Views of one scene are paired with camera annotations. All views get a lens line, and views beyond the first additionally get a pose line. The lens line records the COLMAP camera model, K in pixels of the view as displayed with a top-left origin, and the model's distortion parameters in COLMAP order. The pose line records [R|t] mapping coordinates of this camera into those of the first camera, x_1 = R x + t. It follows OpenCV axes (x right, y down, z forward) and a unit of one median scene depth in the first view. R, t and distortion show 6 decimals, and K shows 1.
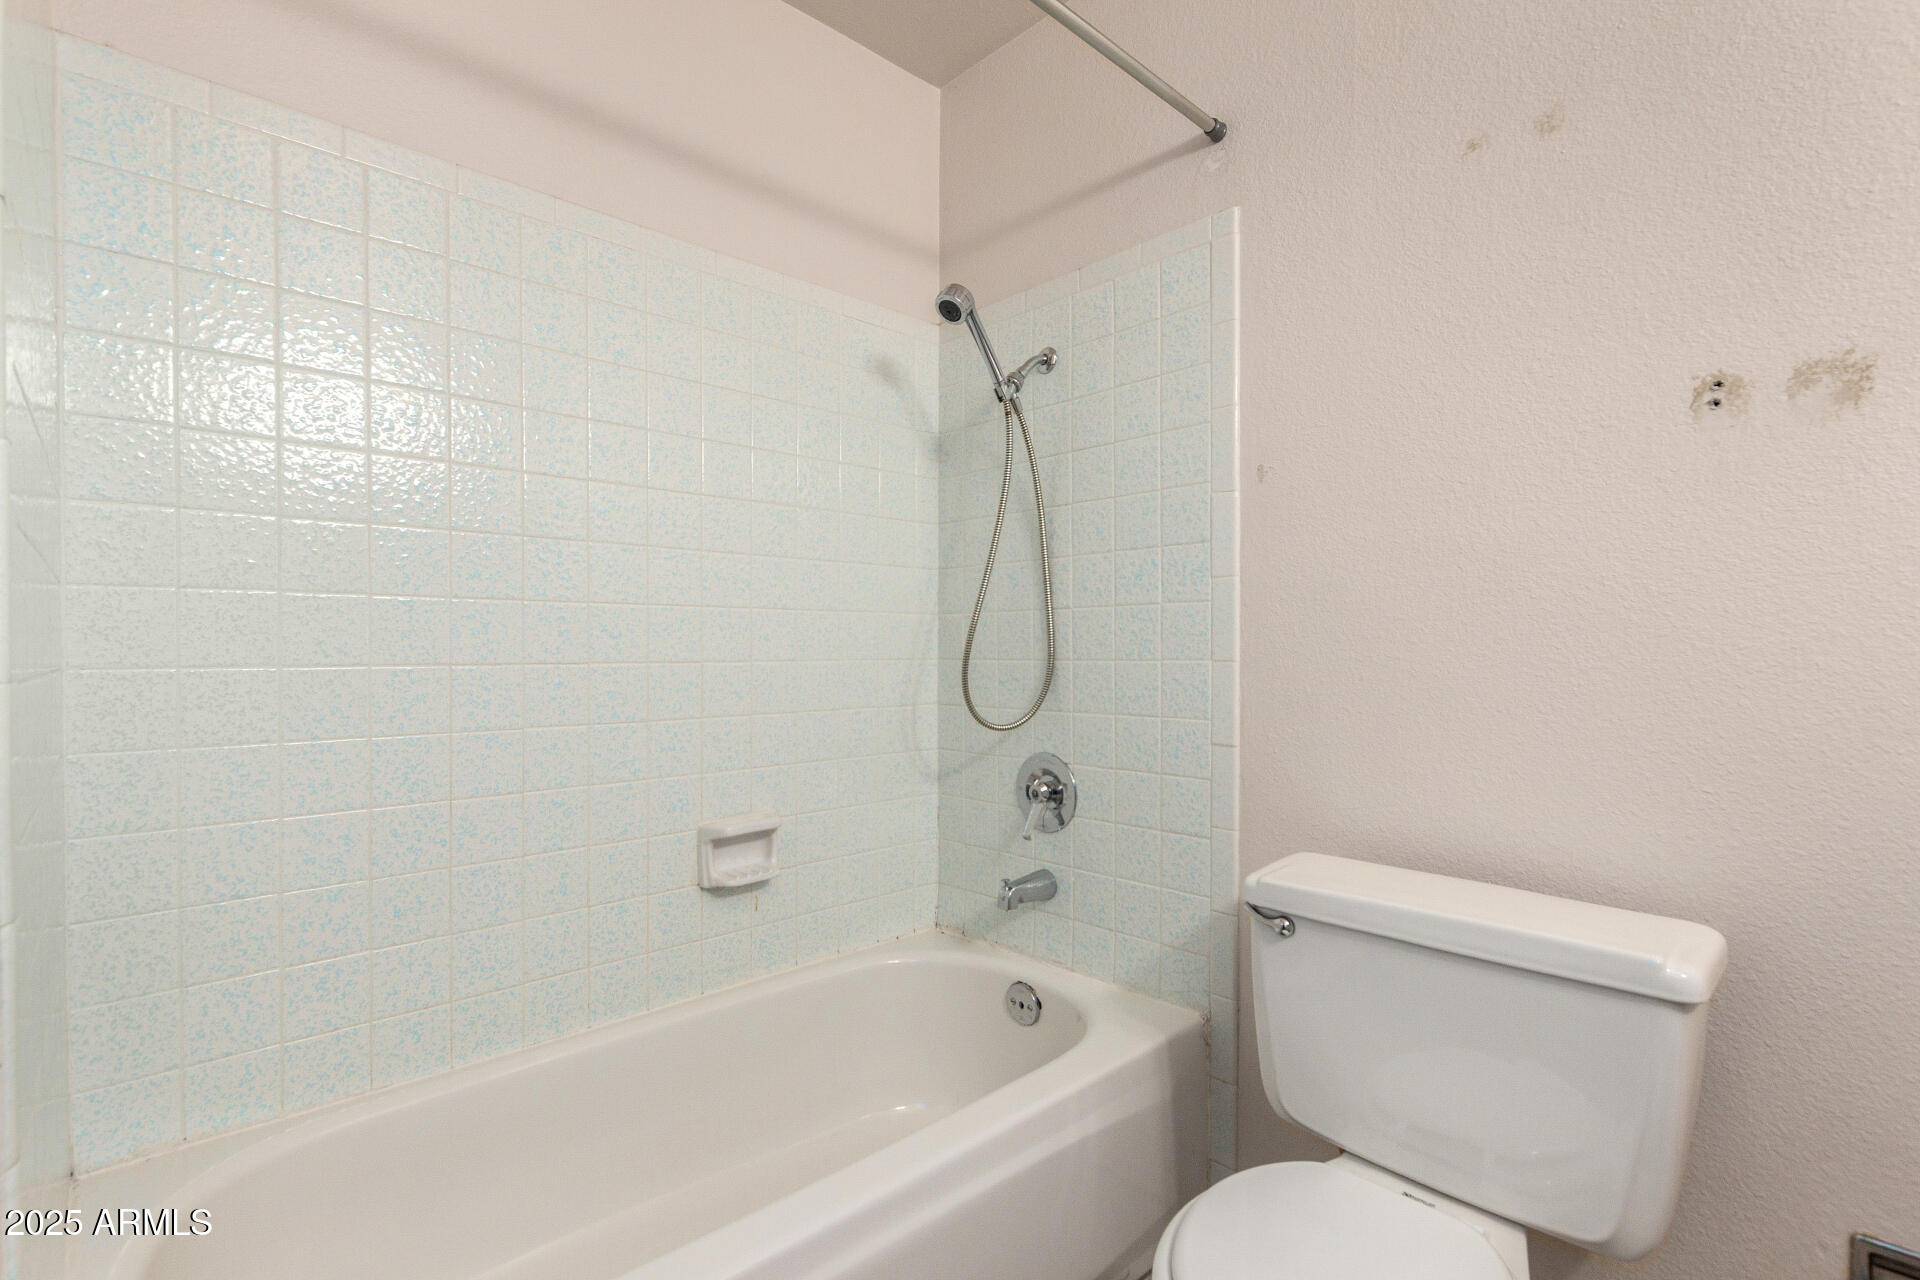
lens RADIAL K [[876.8, 0, 960.7], [0, 876.8, 646.0], [0, 0, 1]] dist [0.007571, -0.001335]
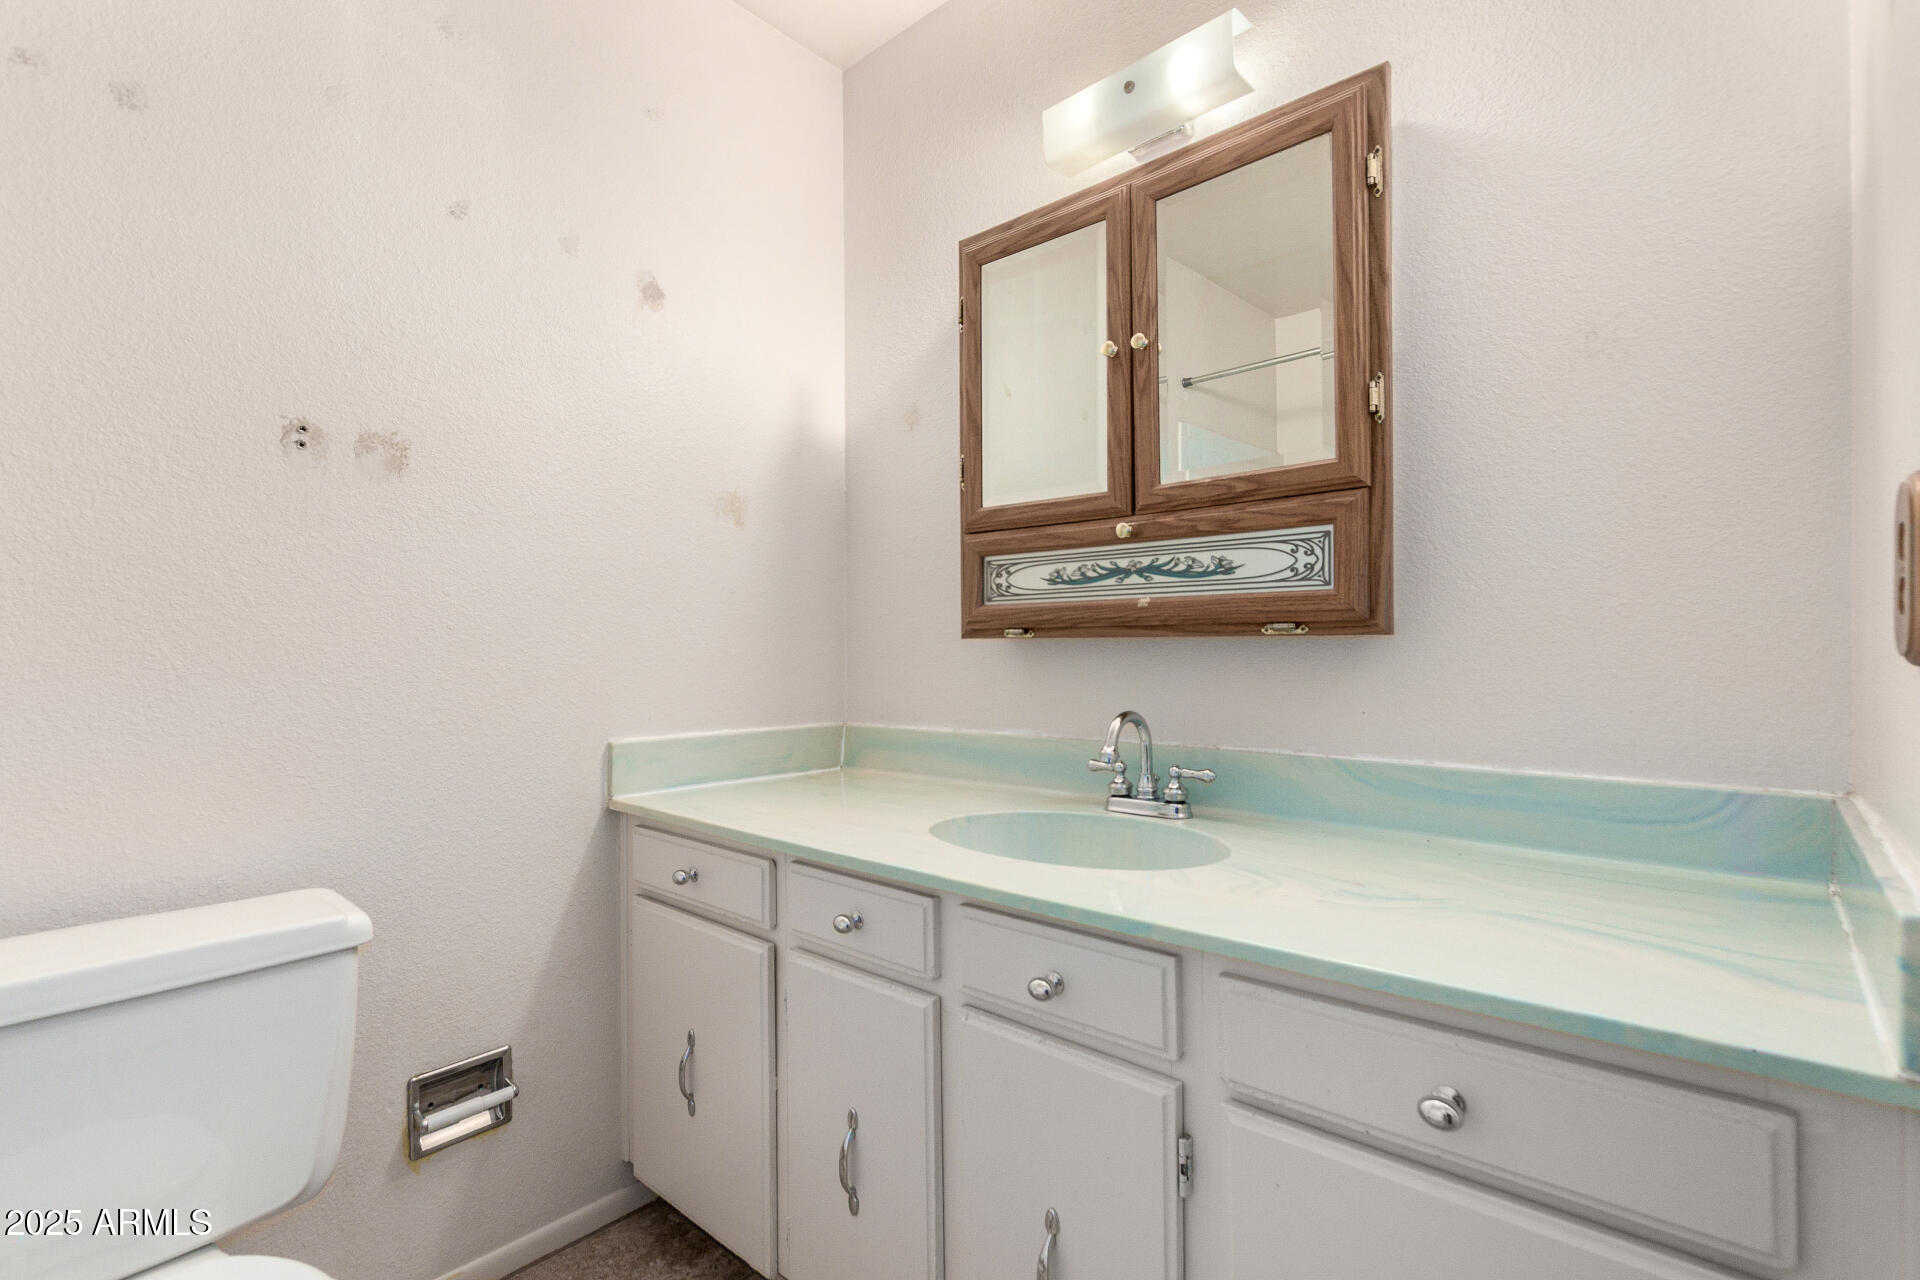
lens RADIAL K [[876.8, 0, 961.2], [0, 876.8, 637.2], [0, 0, 1]] dist [0.007571, -0.001335]
pose [[-0.069943, 0.006010, 0.997533, -0.383117], [0.006964, 0.999960, -0.005537, -0.005983], [-0.997527, 0.006559, -0.069983, 0.212970]]
